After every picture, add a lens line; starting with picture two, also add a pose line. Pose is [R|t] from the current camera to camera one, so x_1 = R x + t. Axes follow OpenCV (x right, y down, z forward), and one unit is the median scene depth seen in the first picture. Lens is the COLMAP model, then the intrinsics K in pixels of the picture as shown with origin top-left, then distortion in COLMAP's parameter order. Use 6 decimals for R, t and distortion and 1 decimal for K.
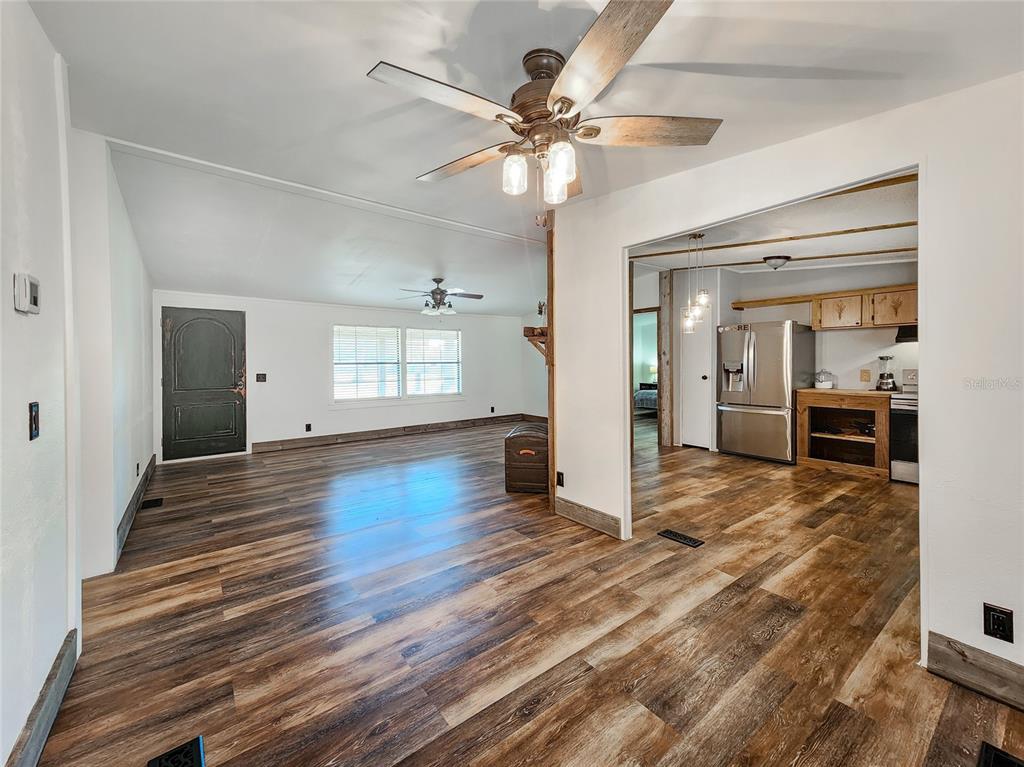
lens RADIAL K [[428.2, 0, 519.1], [0, 428.2, 359.6], [0, 0, 1]] dist [0.004413, -0.003931]
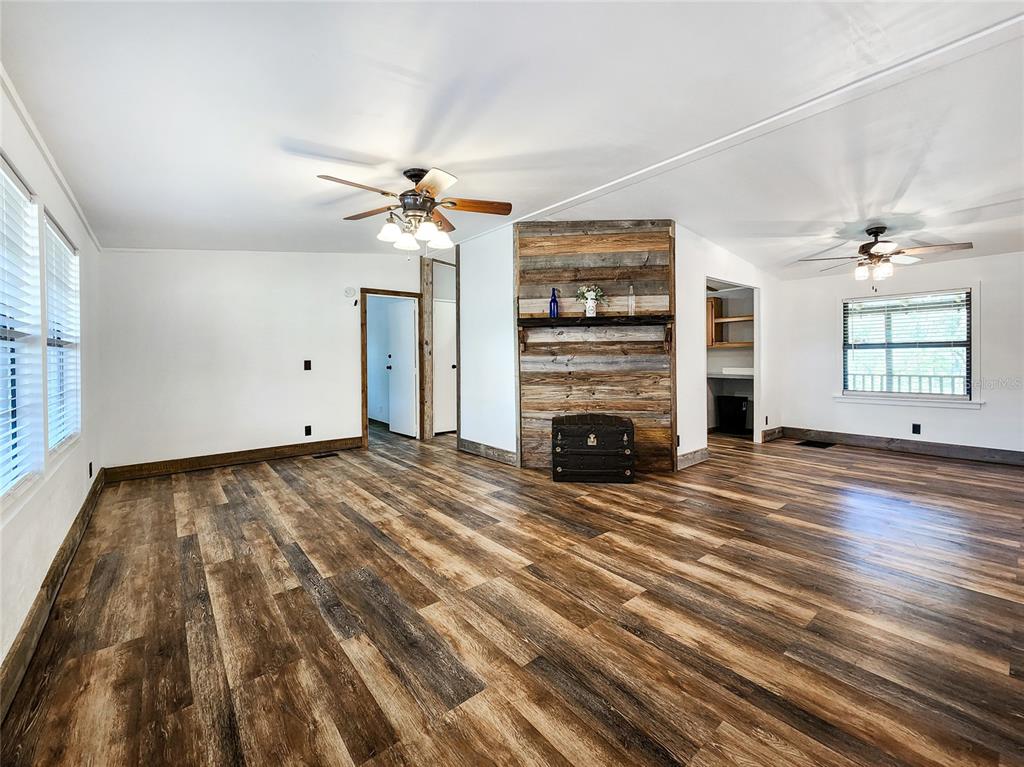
lens RADIAL K [[428.2, 0, 512.9], [0, 428.2, 355.9], [0, 0, 1]] dist [0.004413, -0.003931]
pose [[-0.036022, 0.008717, 0.999313, -0.852151], [-0.000342, 0.999962, -0.008735, 0.030702], [-0.999351, -0.000657, -0.036018, 1.142697]]
